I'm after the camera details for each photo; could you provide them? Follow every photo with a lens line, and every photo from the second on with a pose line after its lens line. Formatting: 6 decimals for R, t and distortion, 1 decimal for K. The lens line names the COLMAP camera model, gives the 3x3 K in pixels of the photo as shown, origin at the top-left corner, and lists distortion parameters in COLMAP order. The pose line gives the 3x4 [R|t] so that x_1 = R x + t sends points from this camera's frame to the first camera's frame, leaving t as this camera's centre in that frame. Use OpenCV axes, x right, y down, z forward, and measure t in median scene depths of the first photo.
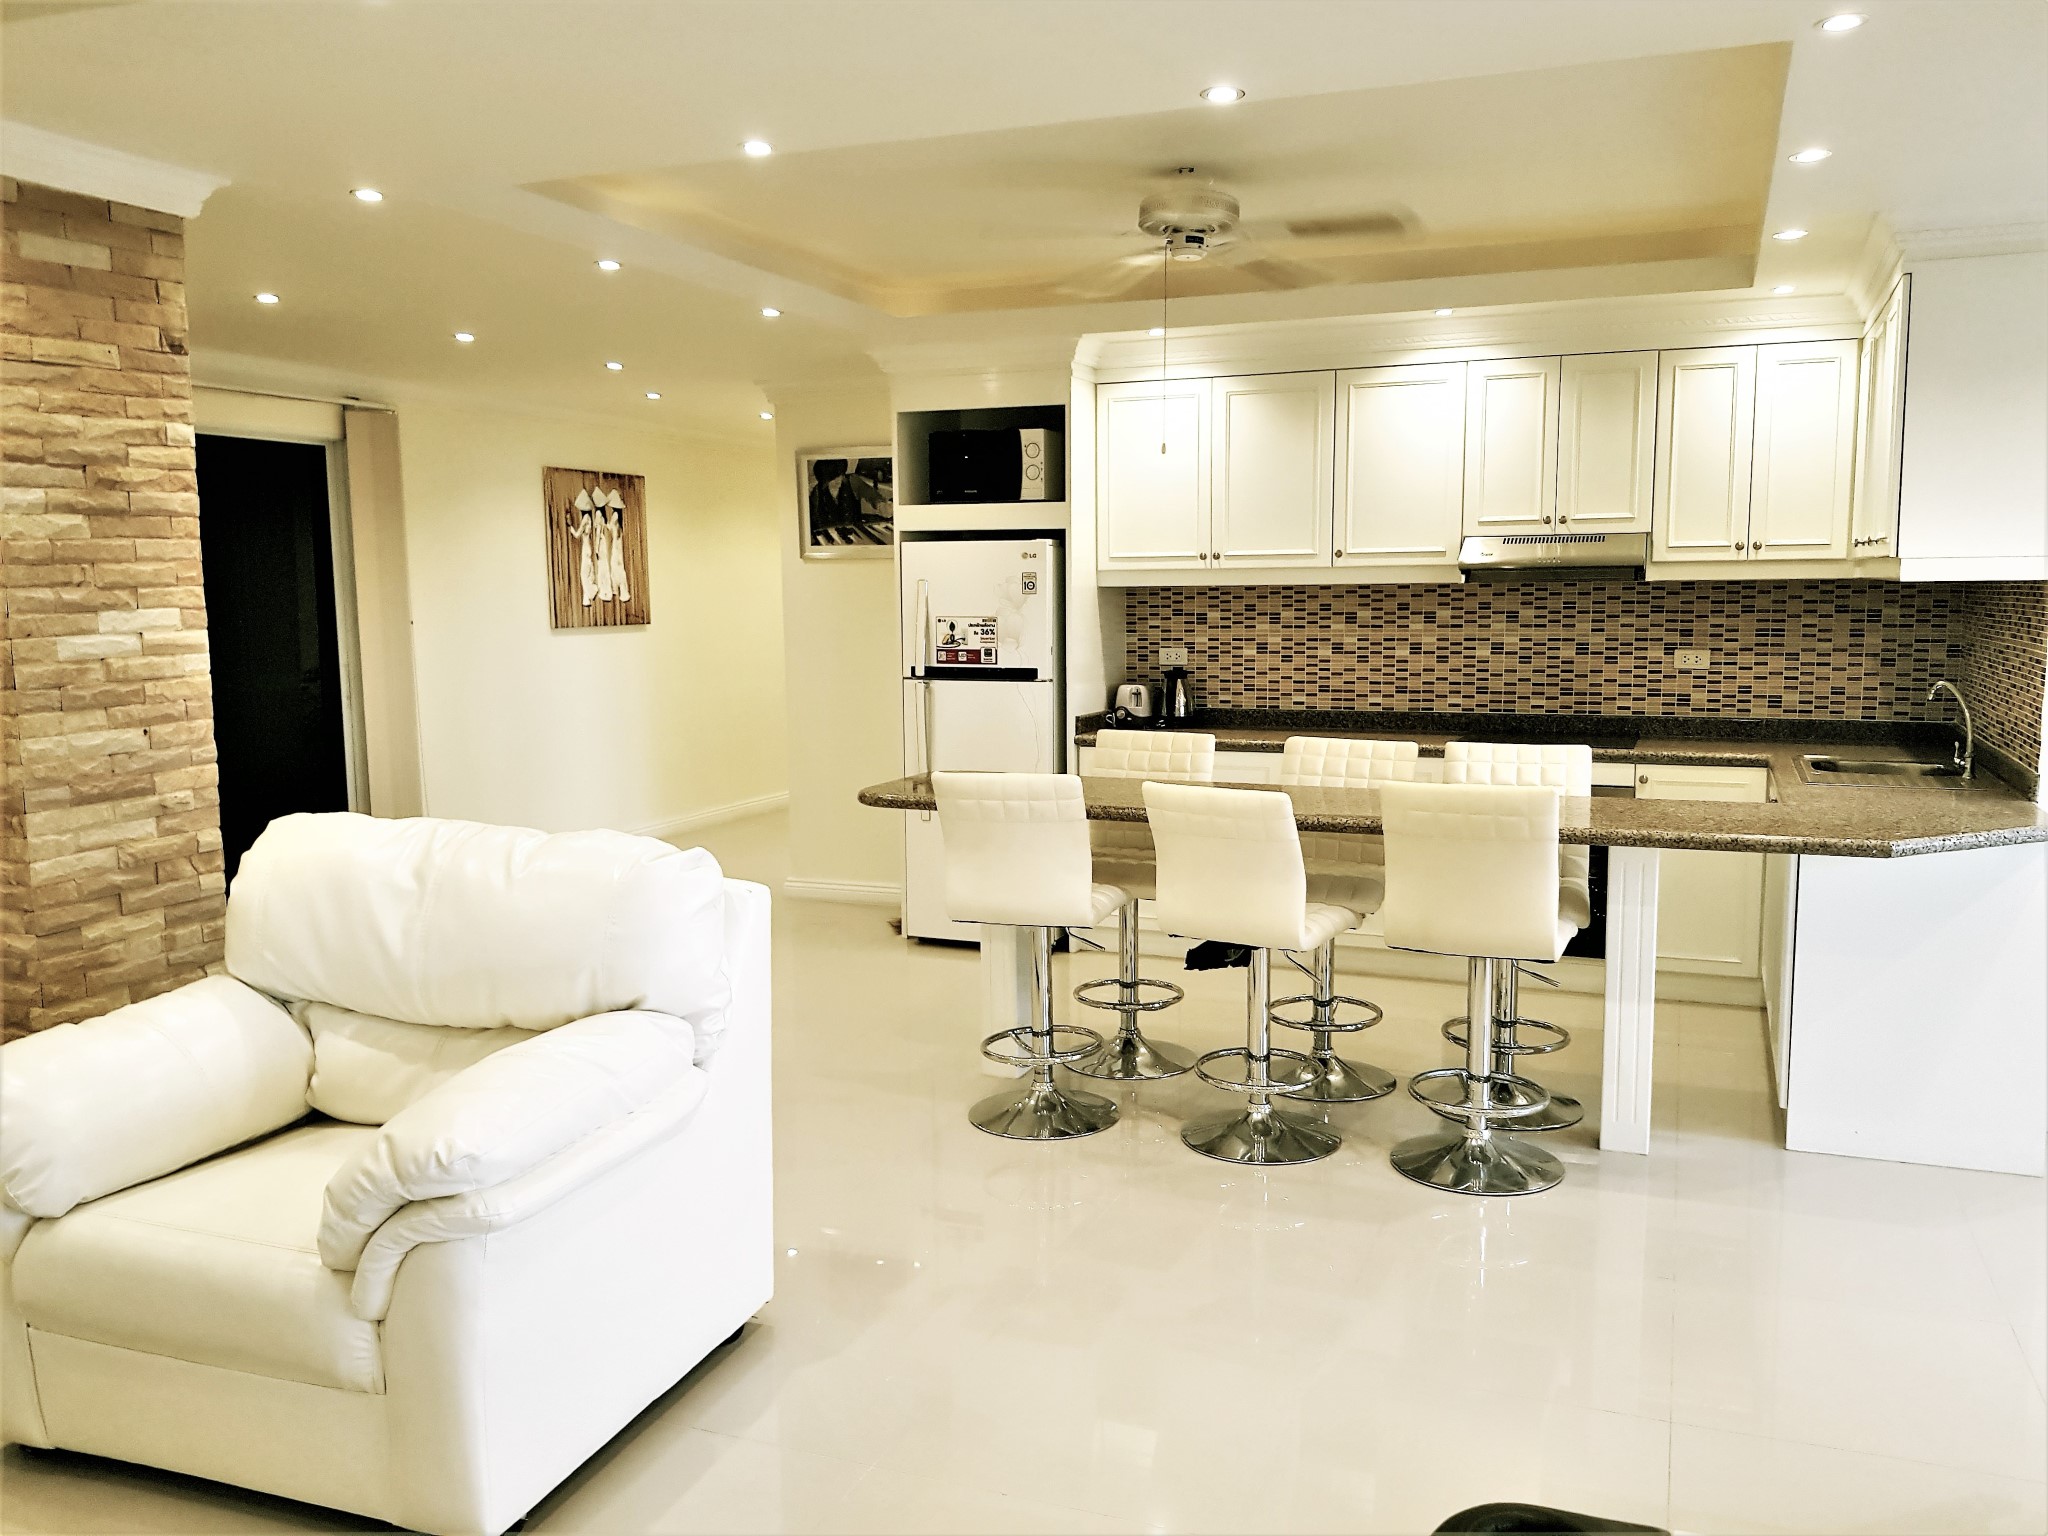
lens RADIAL K [[1603.9, 0, 1050.4], [0, 1603.9, 802.6], [0, 0, 1]] dist [0.089862, -0.156027]
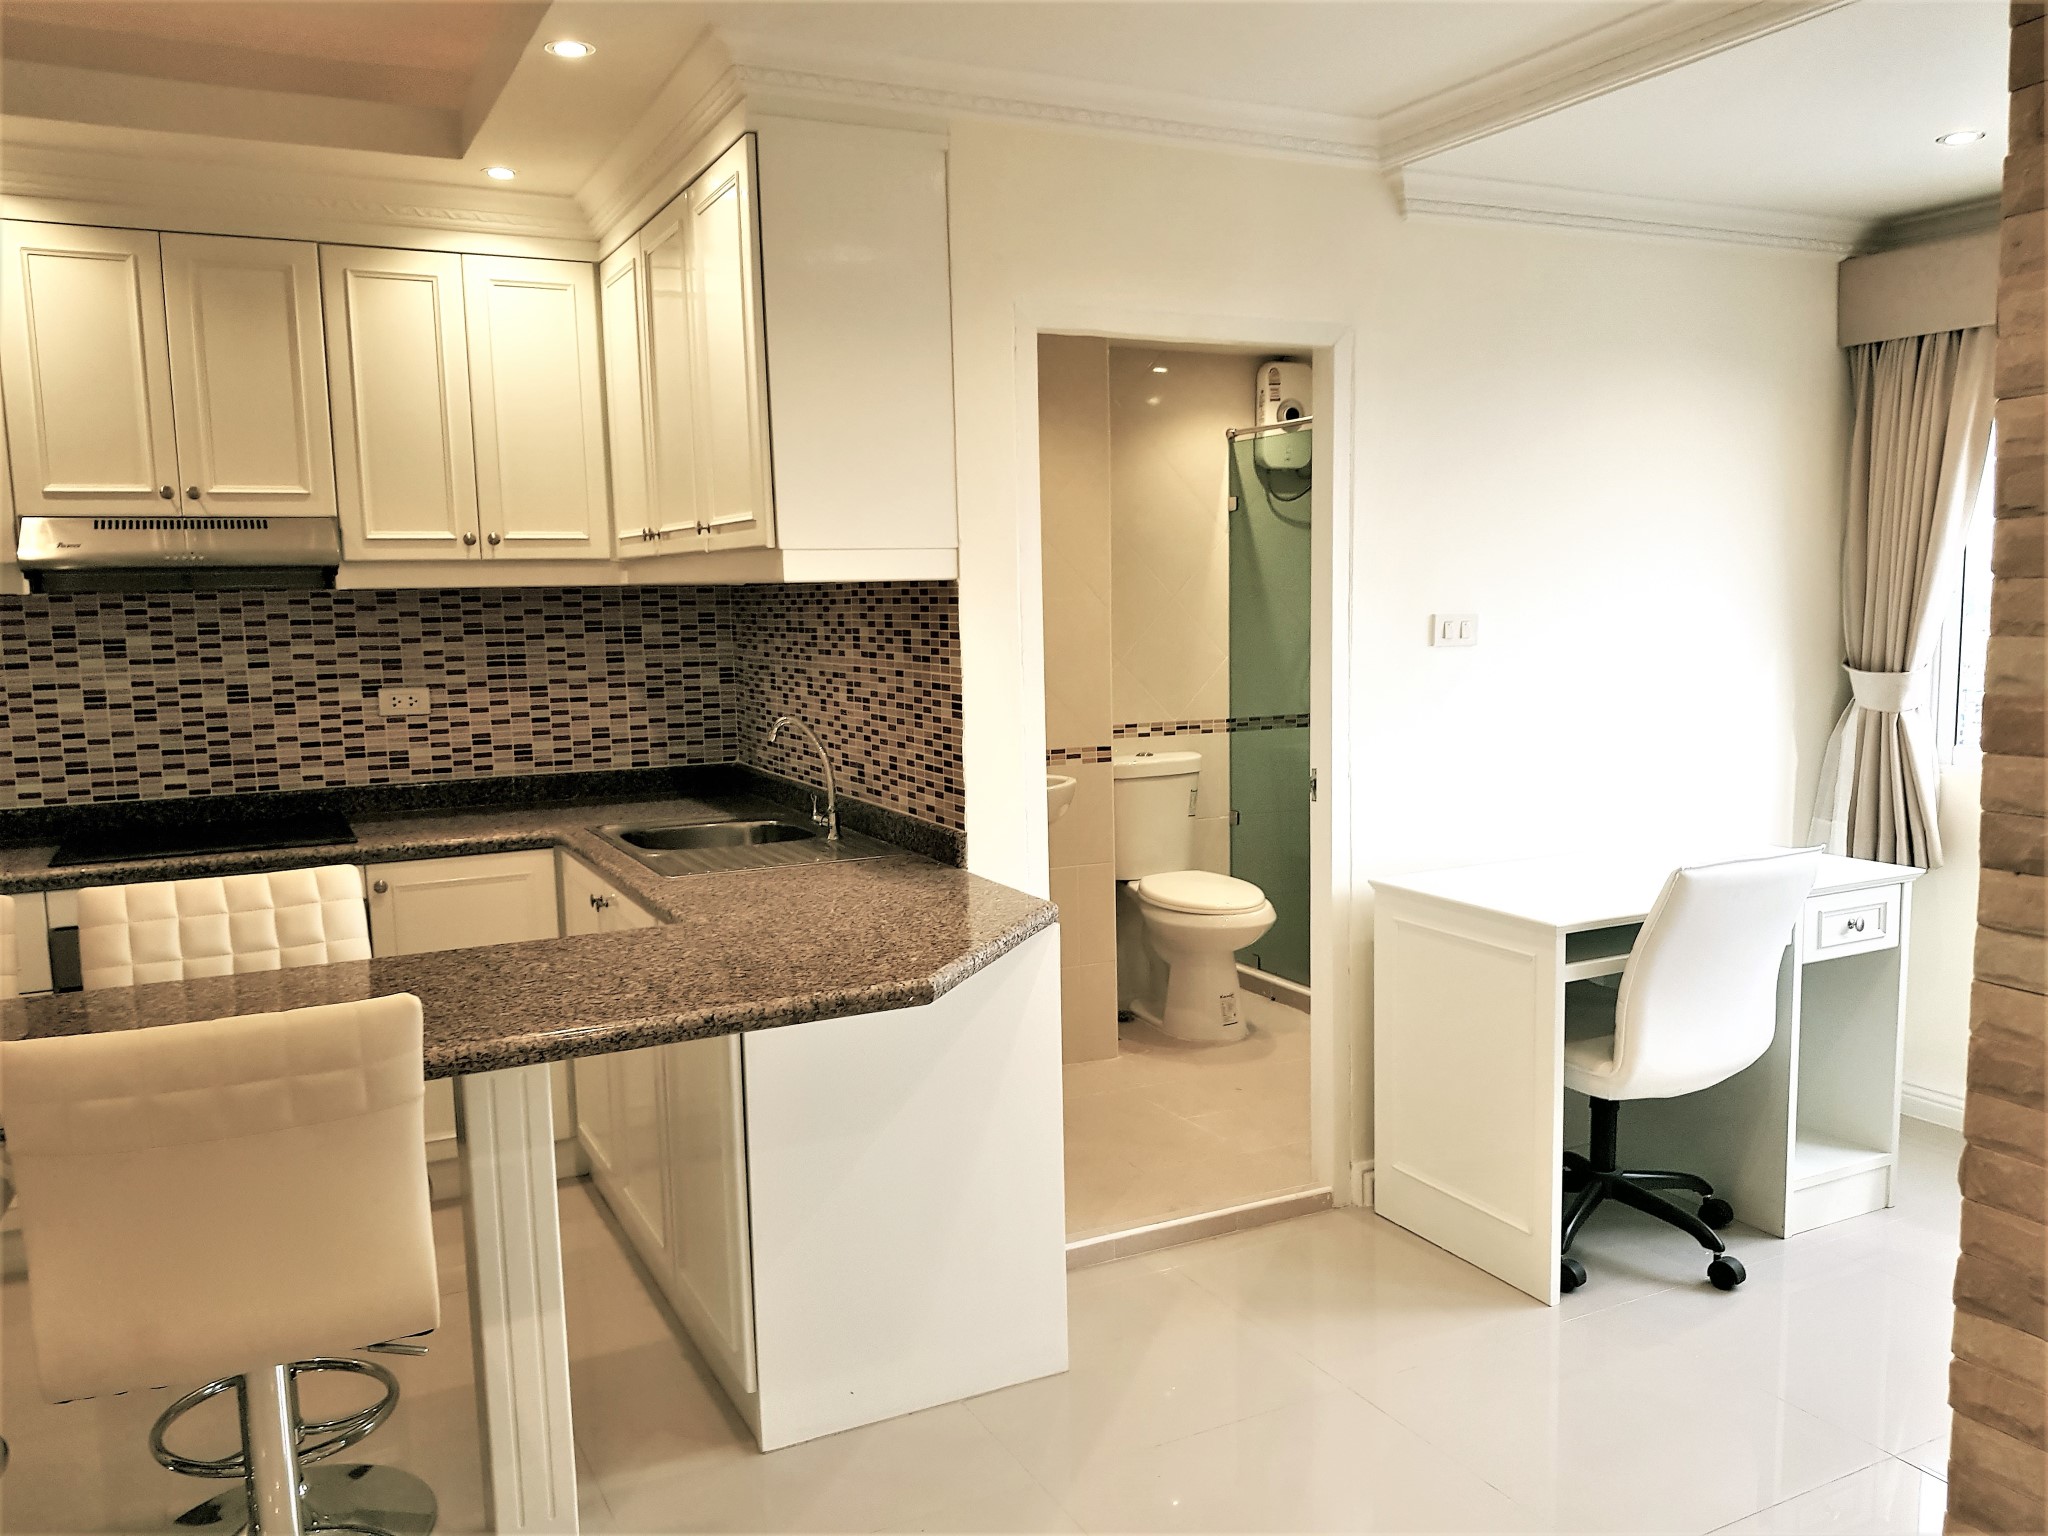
lens RADIAL K [[1603.9, 0, 1055.2], [0, 1603.9, 795.7], [0, 0, 1]] dist [0.089862, -0.156027]
pose [[0.655851, -0.098769, 0.748401, 0.048824], [0.114069, 0.992986, 0.031085, -0.036719], [-0.746223, 0.064983, 0.662517, 0.318866]]
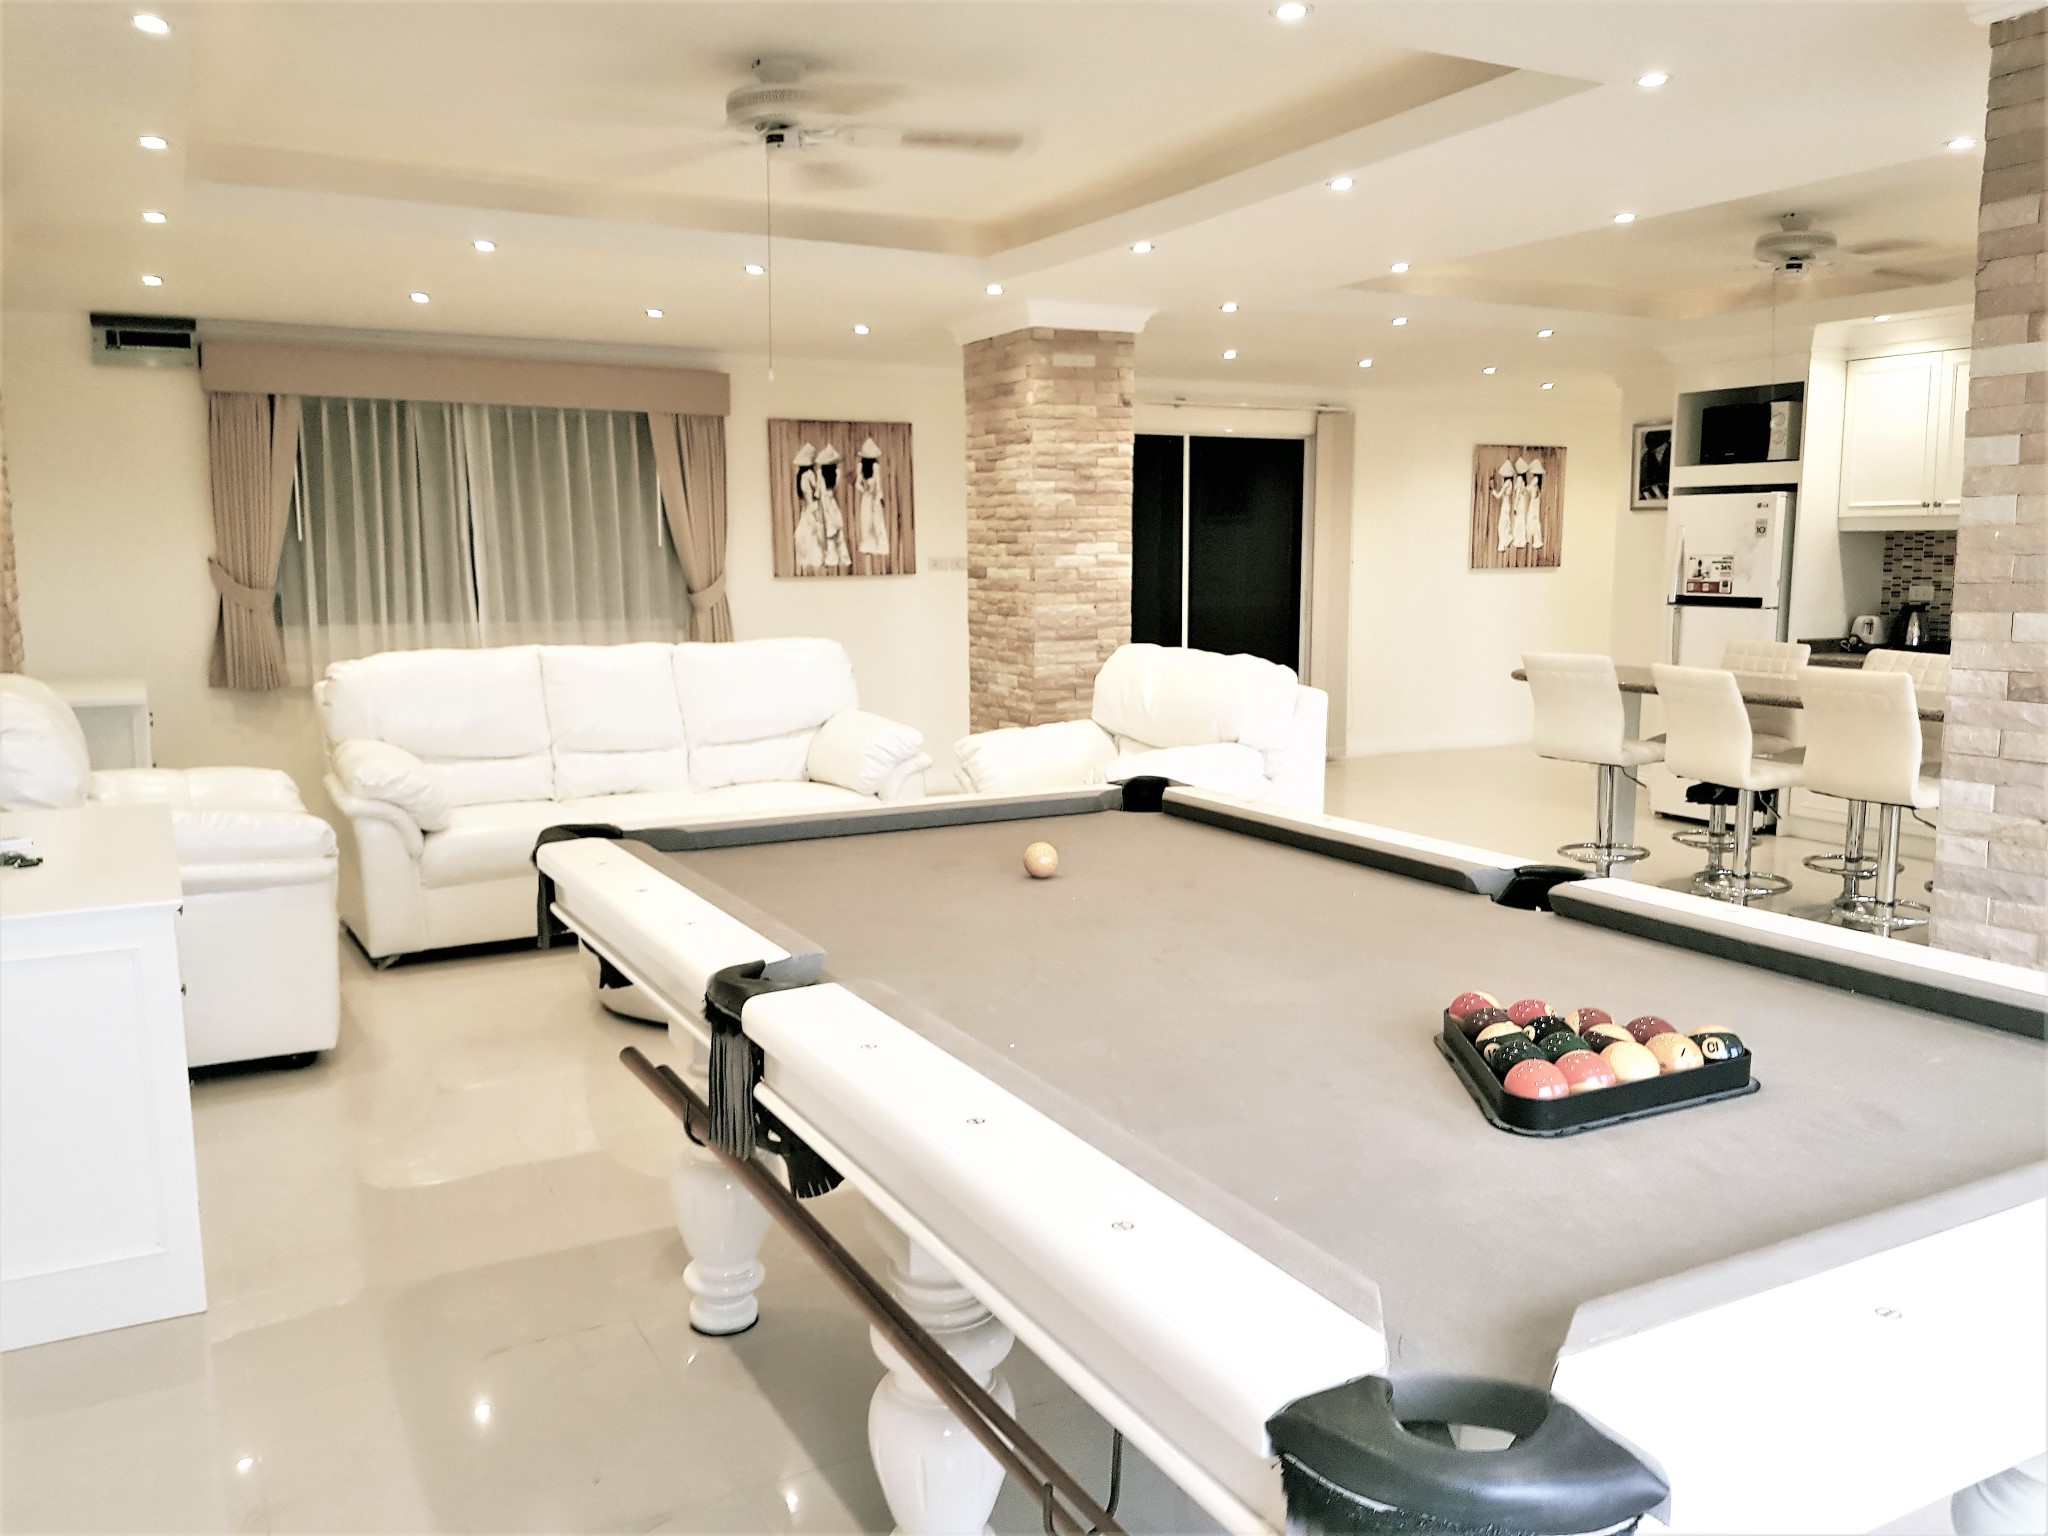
lens RADIAL K [[1603.9, 0, 1052.8], [0, 1603.9, 791.6], [0, 0, 1]] dist [0.089862, -0.156027]
pose [[0.770154, 0.100014, -0.629968, 0.376188], [-0.088827, 0.994824, 0.049346, 0.051241], [0.631643, 0.017954, 0.775052, -0.303883]]
